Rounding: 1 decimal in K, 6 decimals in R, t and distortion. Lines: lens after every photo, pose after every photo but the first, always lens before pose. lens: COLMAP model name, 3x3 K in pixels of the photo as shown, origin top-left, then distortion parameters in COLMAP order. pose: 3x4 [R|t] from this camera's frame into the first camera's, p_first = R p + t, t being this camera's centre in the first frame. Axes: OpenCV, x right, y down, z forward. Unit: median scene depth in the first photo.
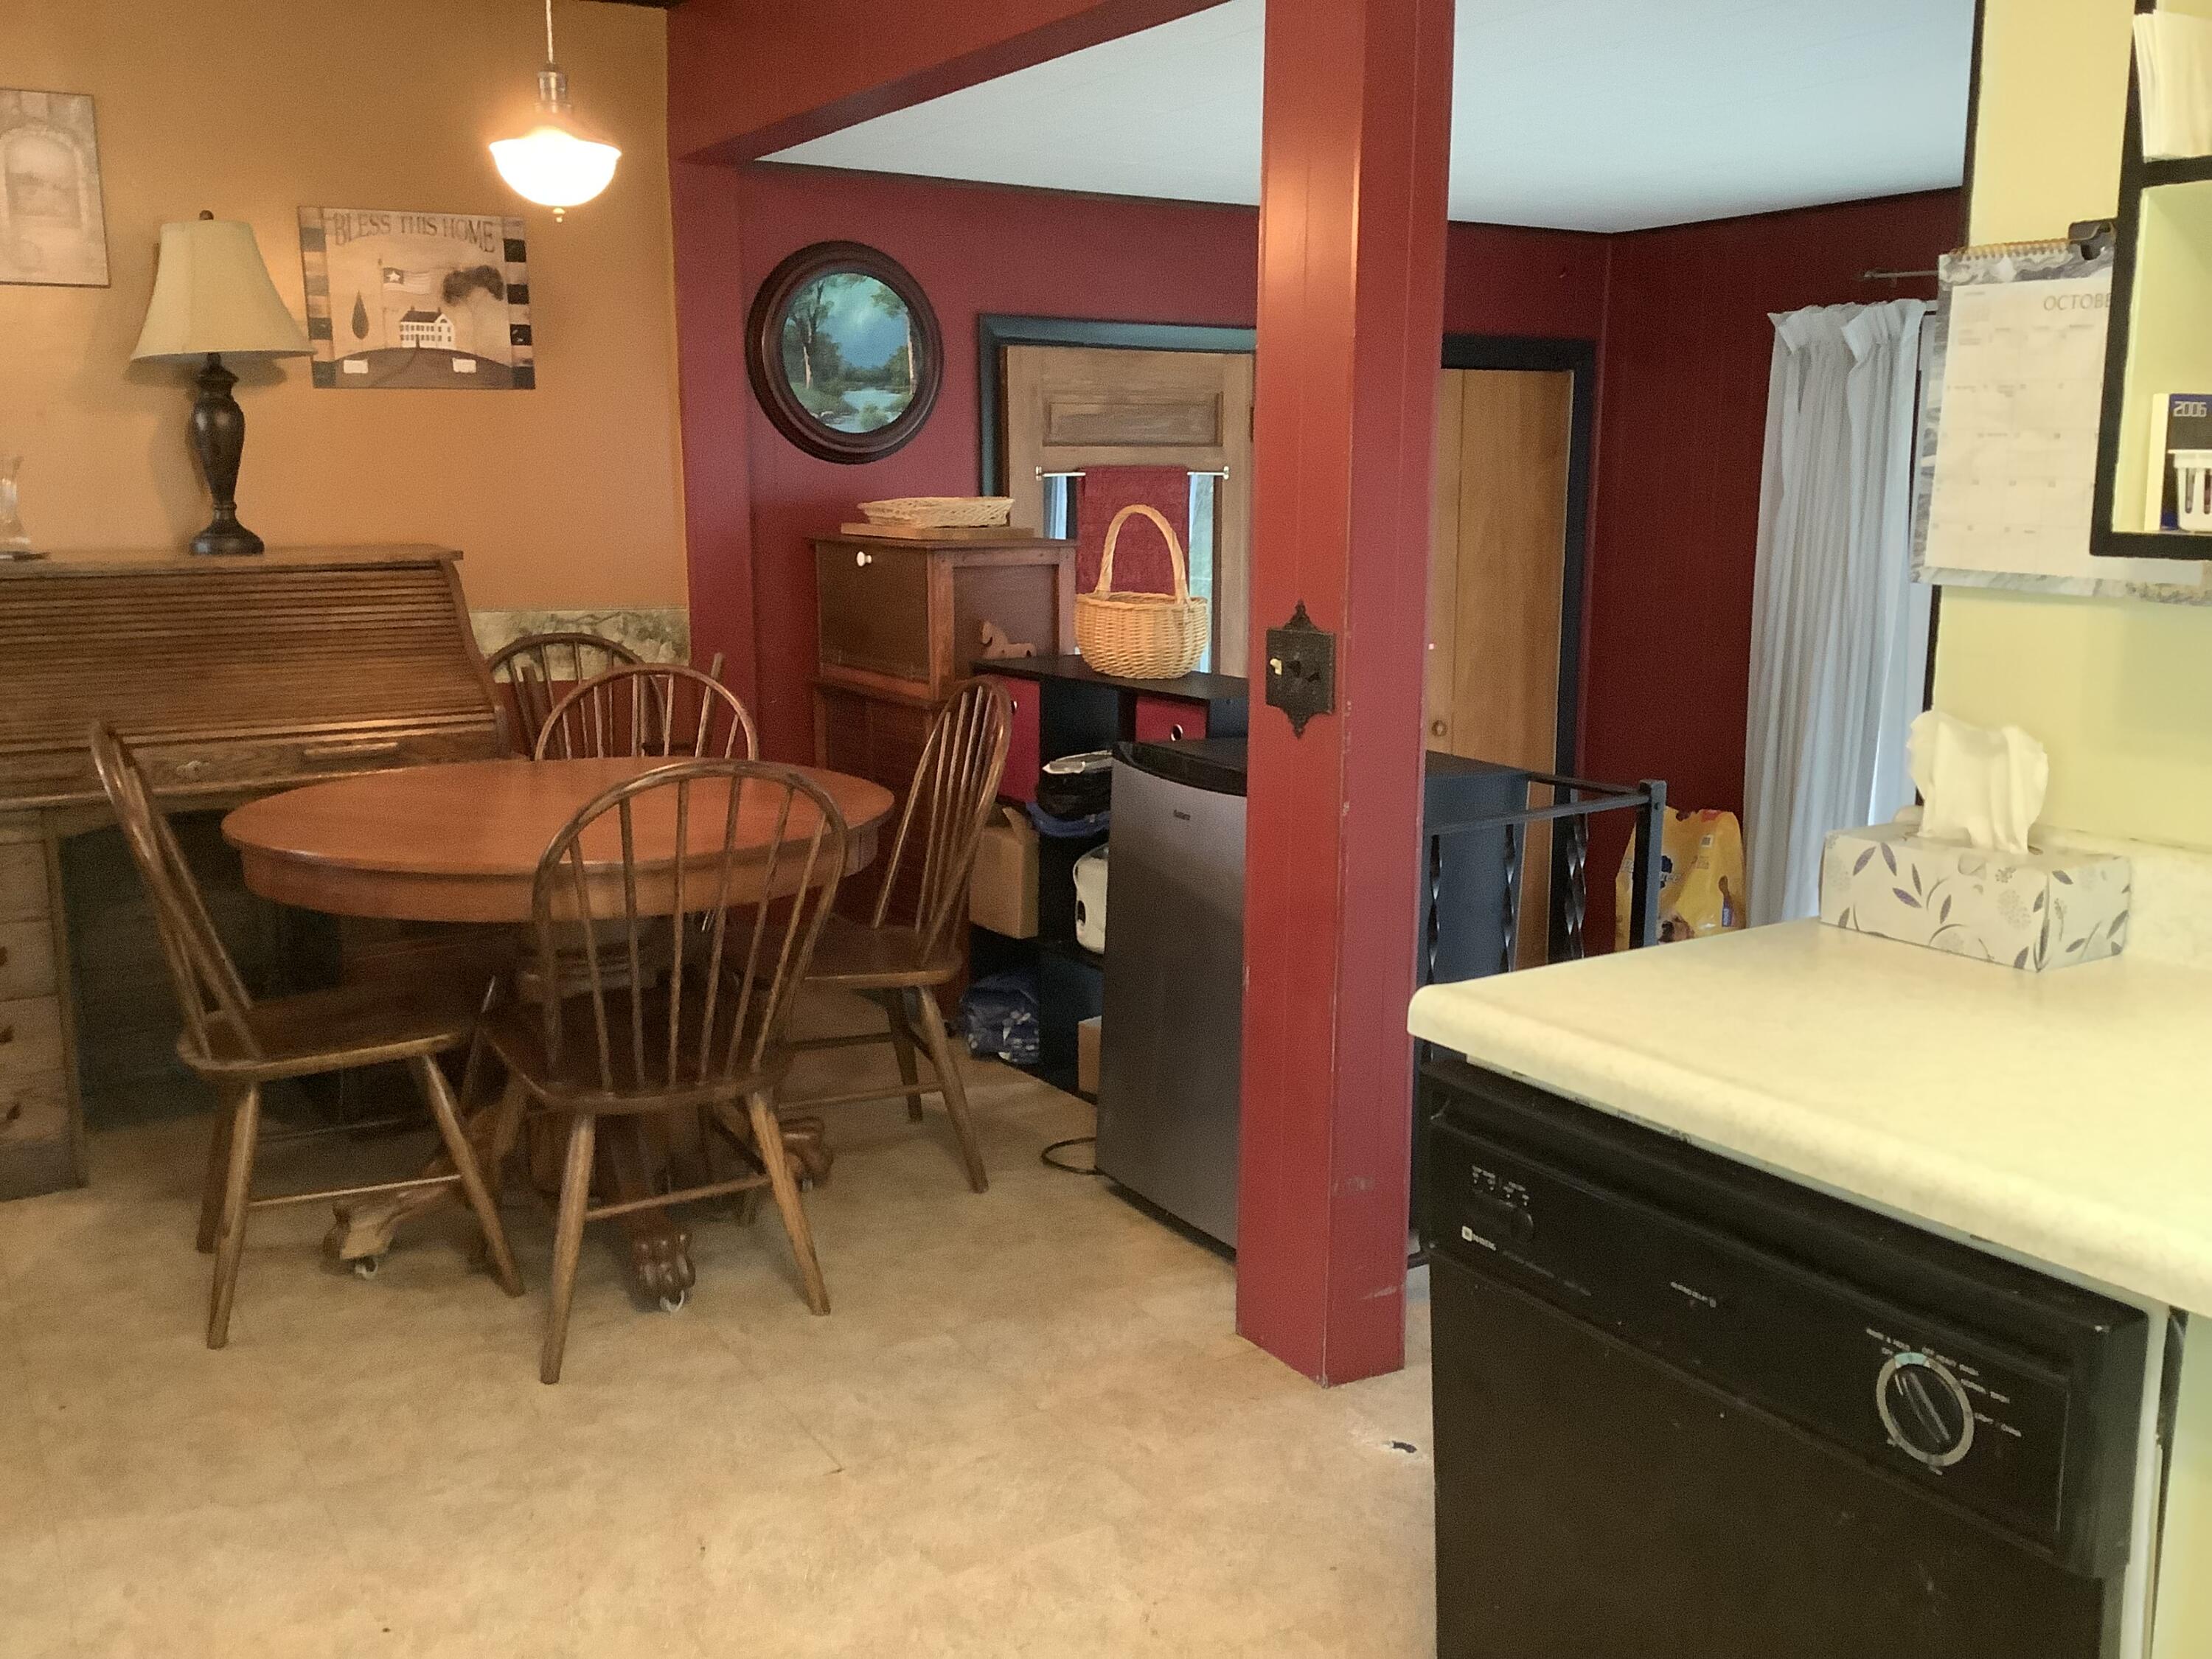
lens RADIAL K [[1998.6, 0, 1106.0], [0, 1998.6, 829.5], [0, 0, 1]] dist [0.105298, -0.204197]
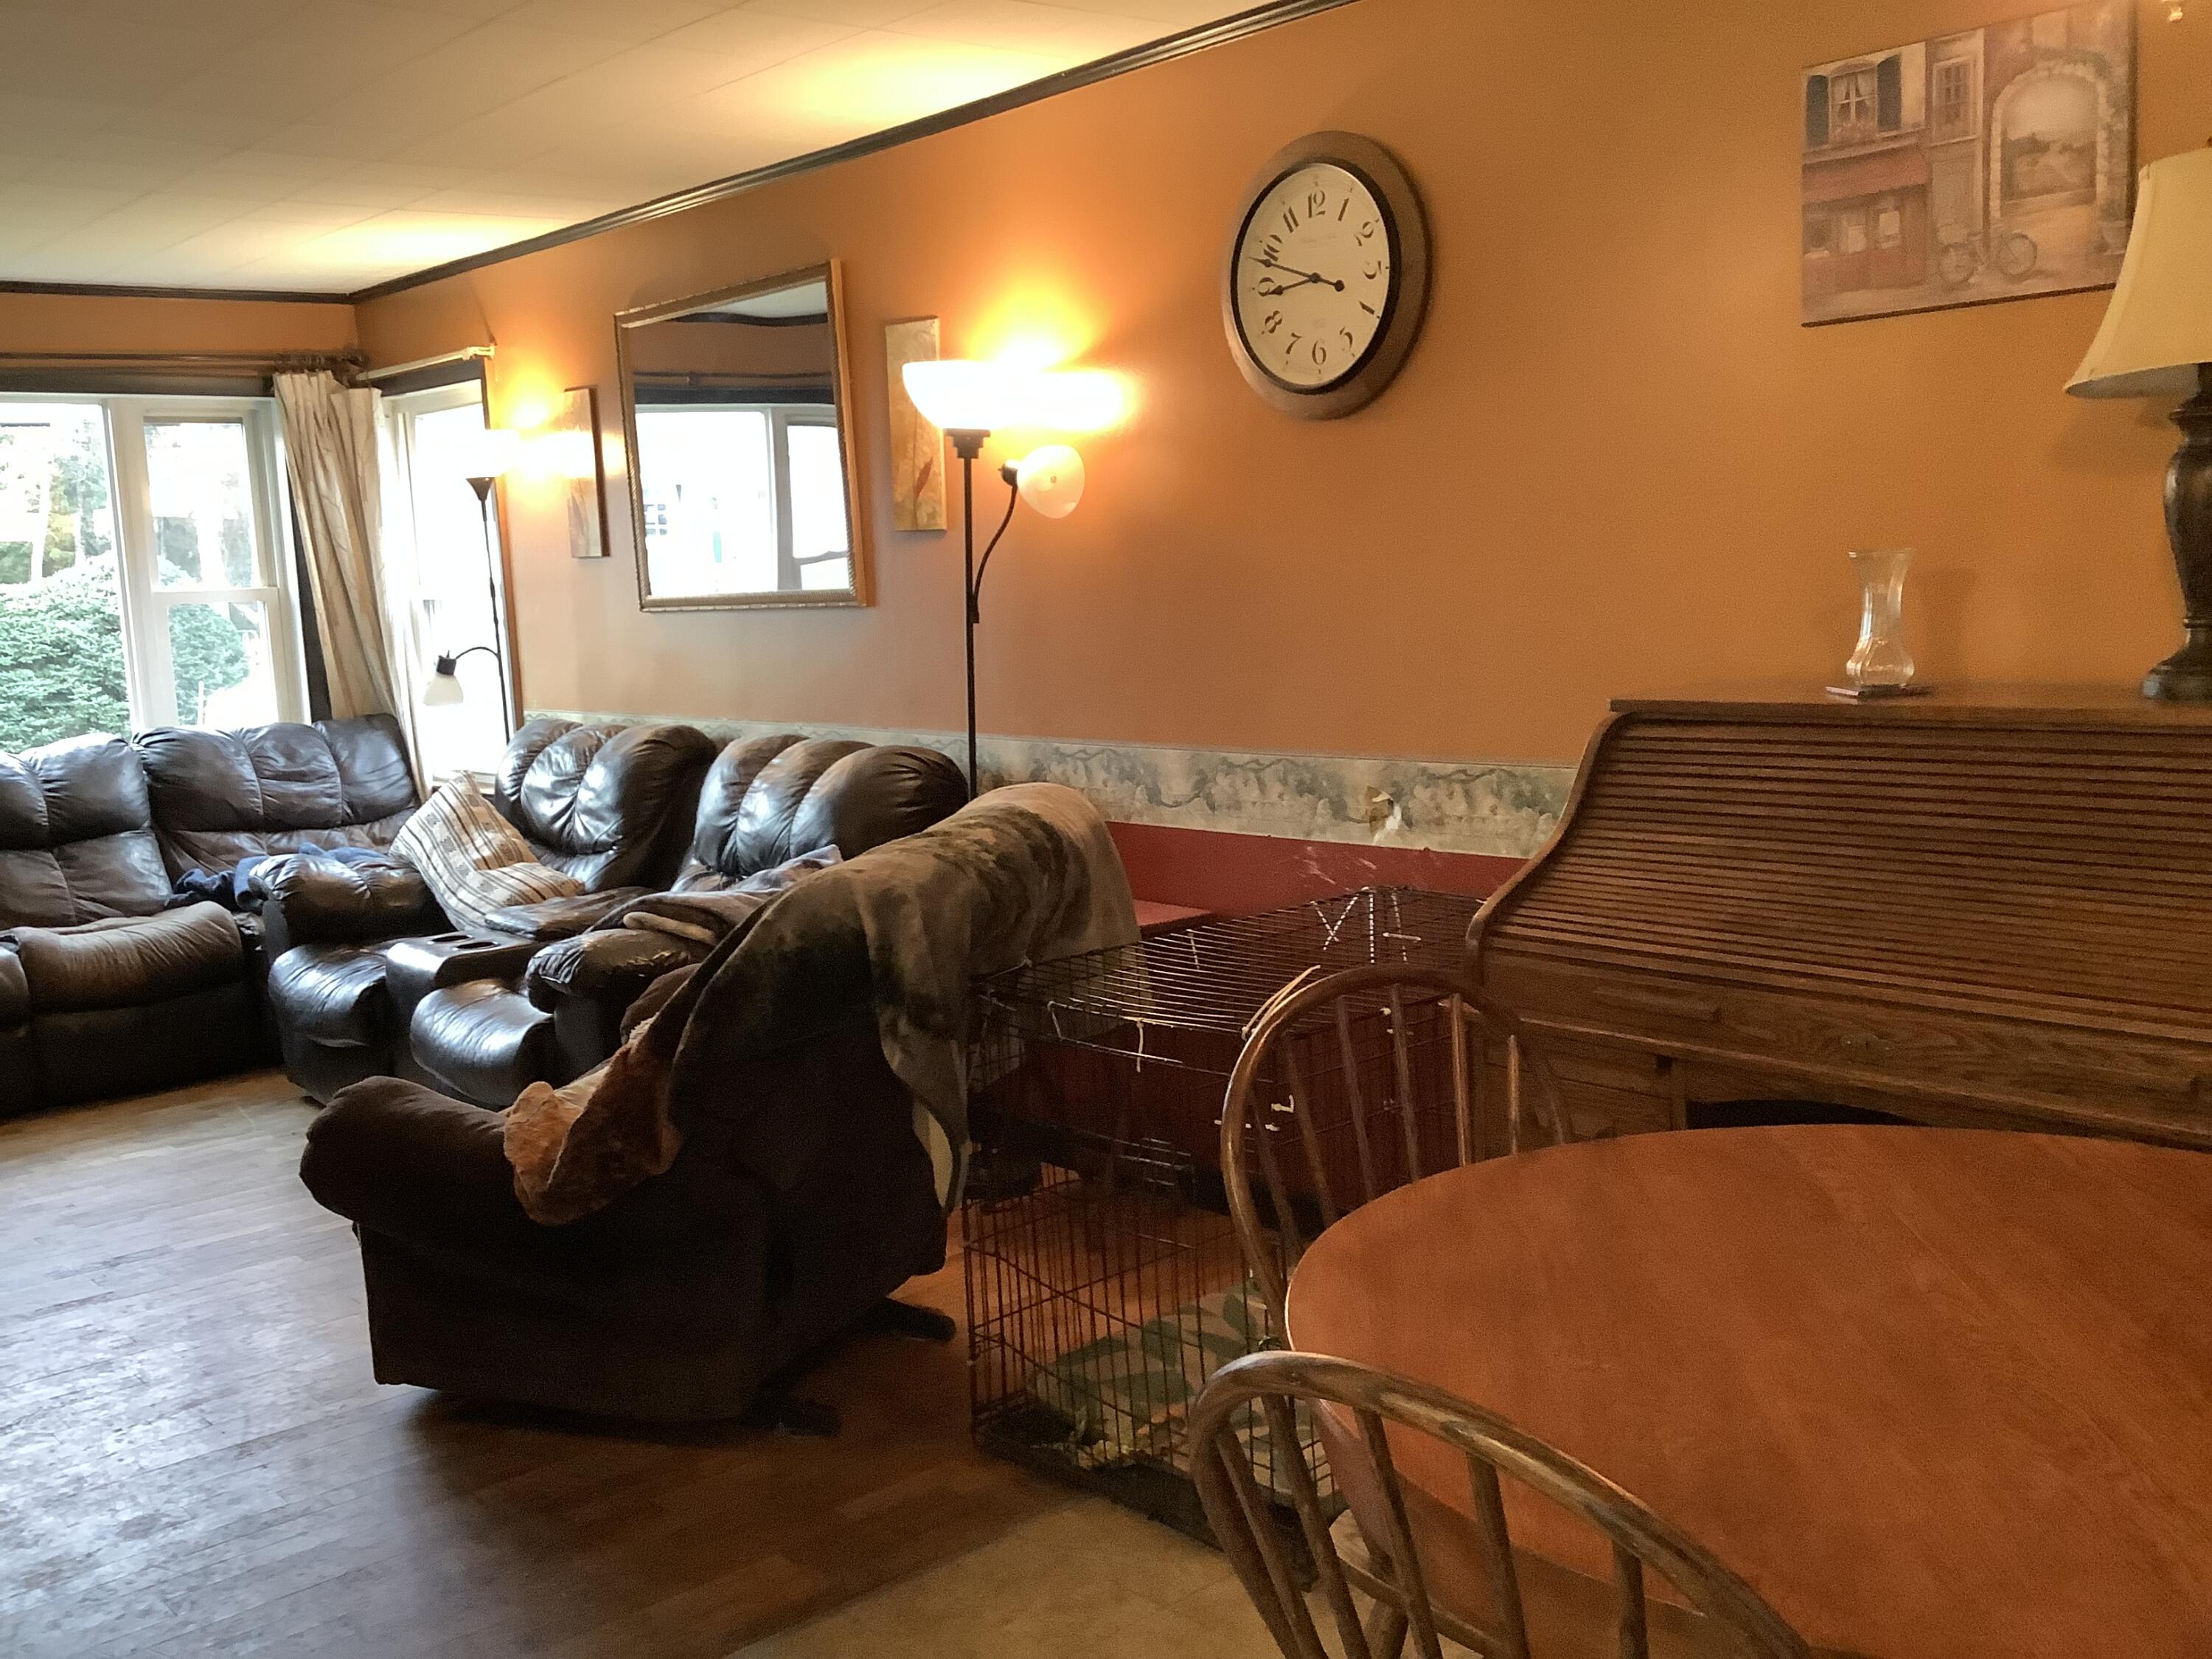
lens RADIAL K [[2006.3, 0, 1106.3], [0, 2006.3, 823.7], [0, 0, 1]] dist [0.121906, -0.253428]
pose [[0.187661, 0.116609, -0.975287, 0.103981], [-0.136127, 0.986434, 0.091749, -0.109540], [0.972755, 0.115545, 0.200989, 0.557764]]
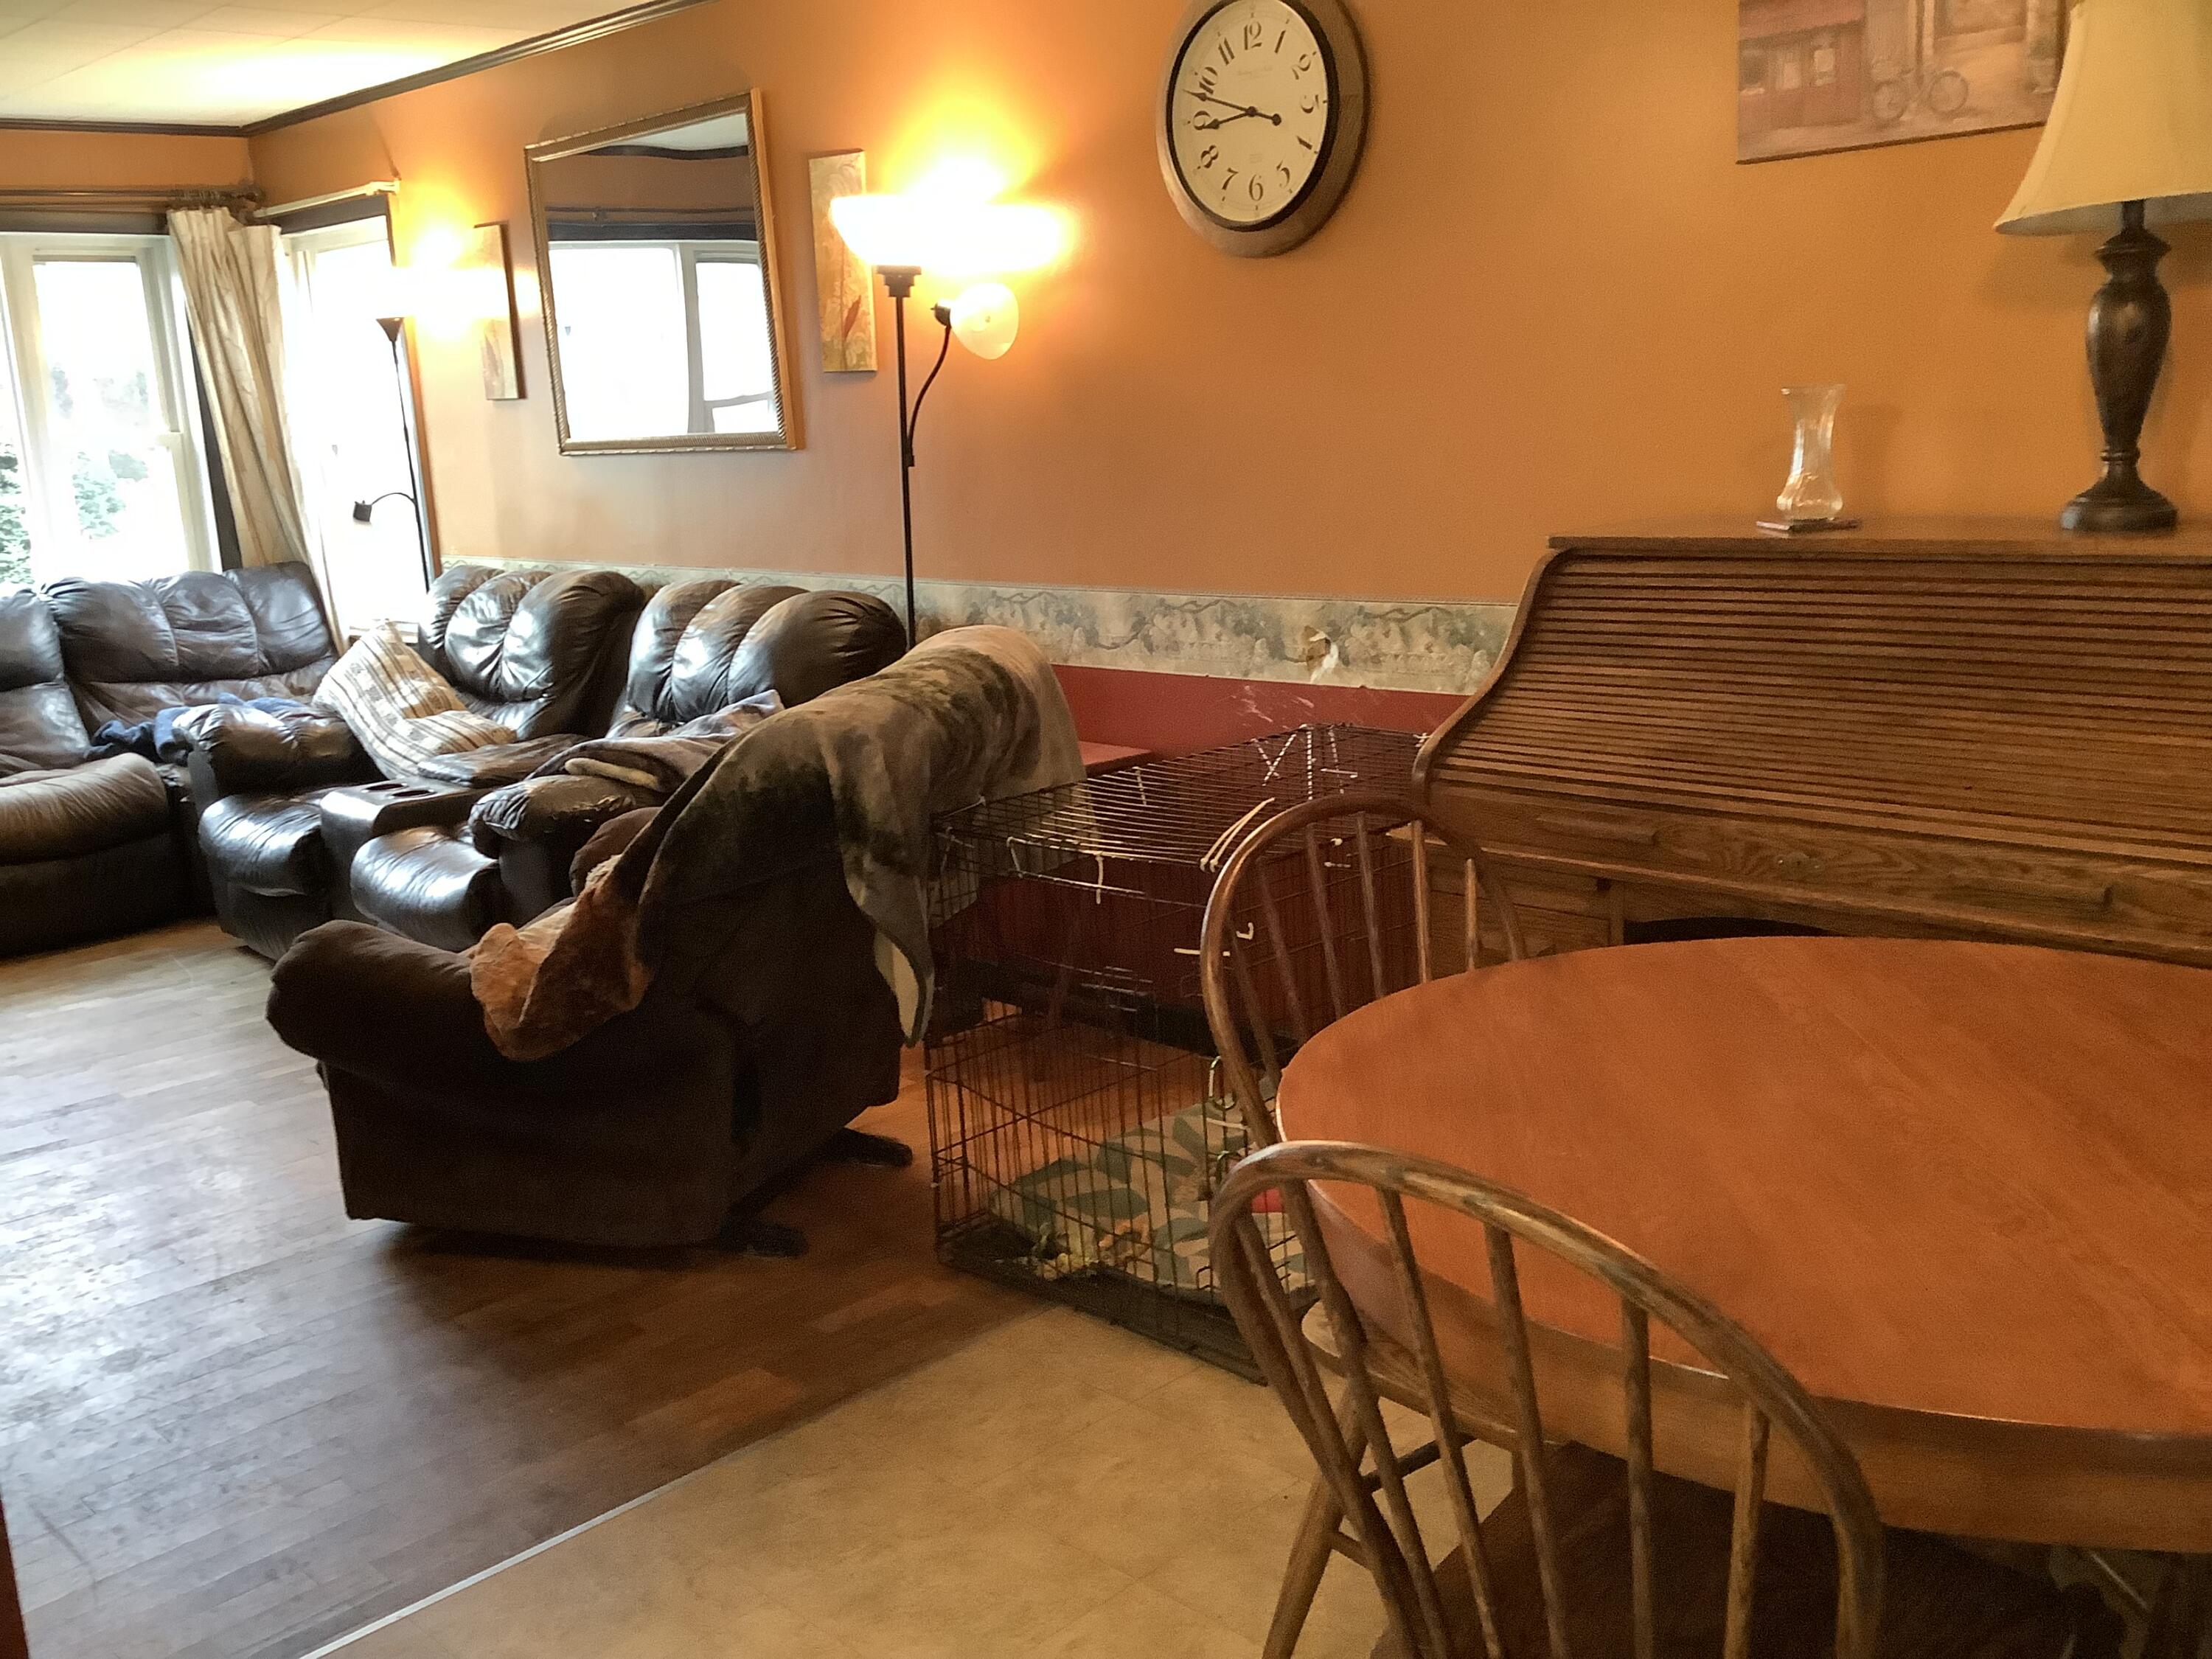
lens RADIAL K [[1998.6, 0, 1106.0], [0, 1998.6, 829.5], [0, 0, 1]] dist [0.105298, -0.204197]
pose [[0.235819, 0.190210, -0.953000, 0.113355], [-0.130455, 0.977978, 0.162914, -0.105474], [0.963001, 0.085905, 0.255439, 0.537344]]
